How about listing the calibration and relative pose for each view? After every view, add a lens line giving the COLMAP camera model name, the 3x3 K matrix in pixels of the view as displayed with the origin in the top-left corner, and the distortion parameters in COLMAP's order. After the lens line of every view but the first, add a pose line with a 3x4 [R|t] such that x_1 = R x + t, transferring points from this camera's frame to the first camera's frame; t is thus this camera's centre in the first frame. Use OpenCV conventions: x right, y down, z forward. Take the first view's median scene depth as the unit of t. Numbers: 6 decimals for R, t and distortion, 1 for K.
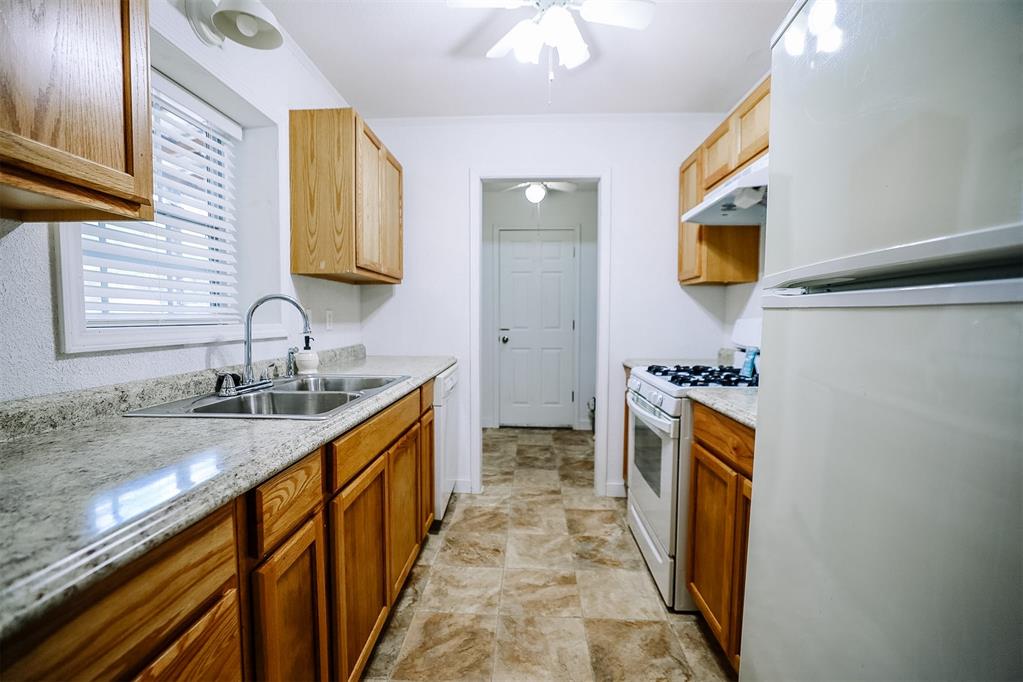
lens RADIAL K [[441.2, 0, 509.6], [0, 441.2, 339.3], [0, 0, 1]] dist [-0.040382, 0.015434]
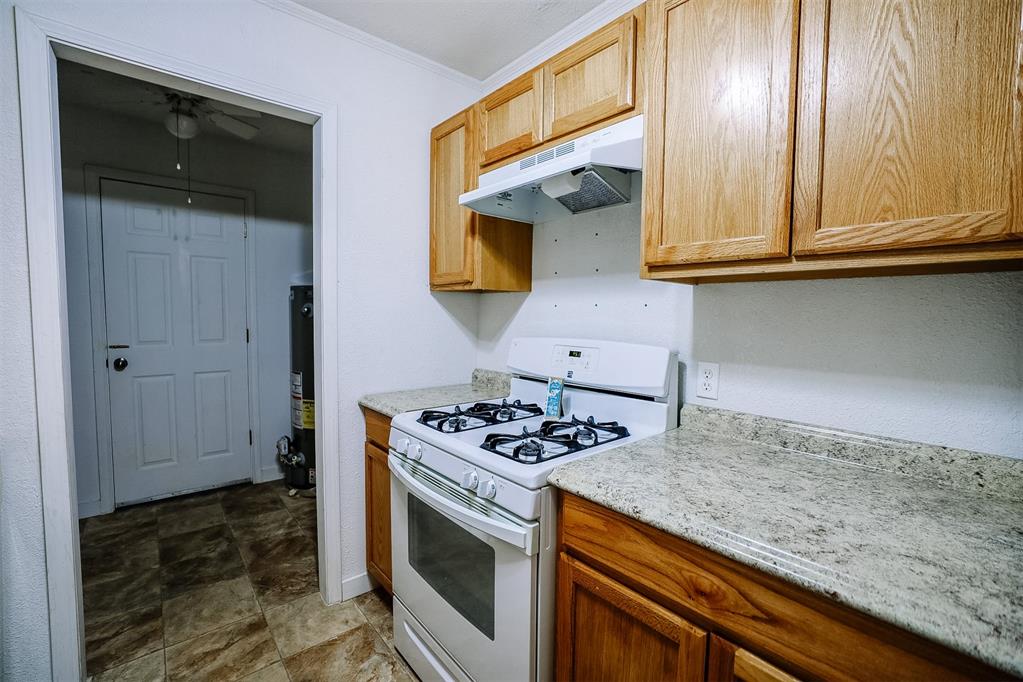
lens RADIAL K [[441.2, 0, 509.6], [0, 441.2, 339.3], [0, 0, 1]] dist [-0.040382, 0.015434]
pose [[0.734149, -0.036144, 0.678025, -0.029297], [0.026588, 0.999347, 0.024485, -0.054086], [-0.678467, 0.000052, 0.734631, 0.349686]]
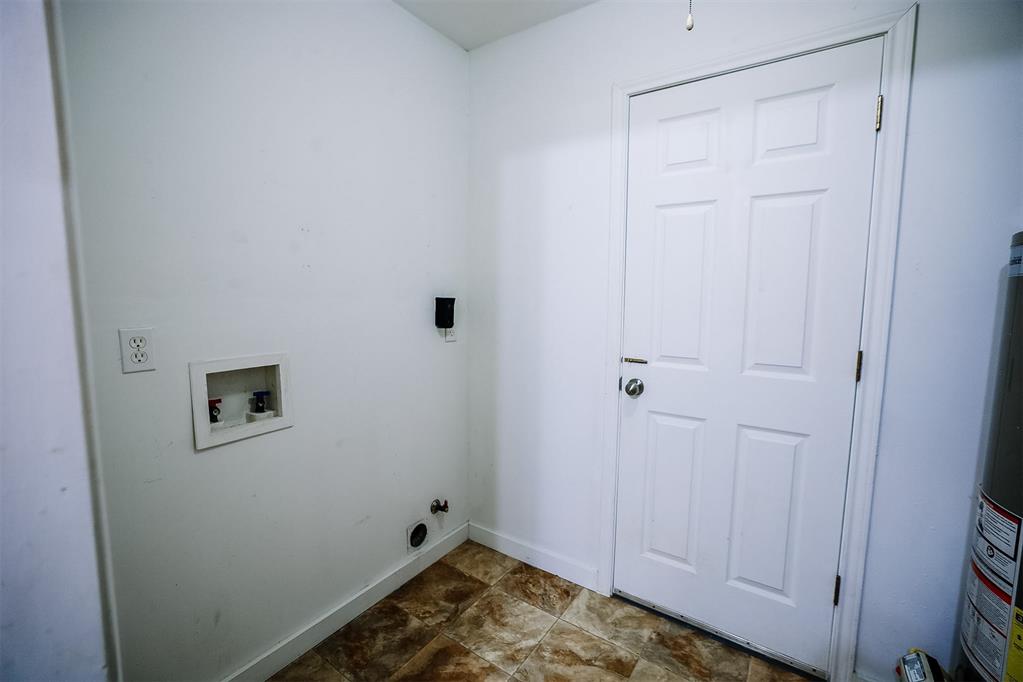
lens RADIAL K [[445.9, 0, 500.7], [0, 445.9, 342.2], [0, 0, 1]] dist [-0.029907, 0.011898]
pose [[0.845446, 0.056631, -0.531049, 0.159811], [-0.026837, 0.997611, 0.063660, -0.100796], [0.533386, -0.039569, 0.844946, 1.016350]]
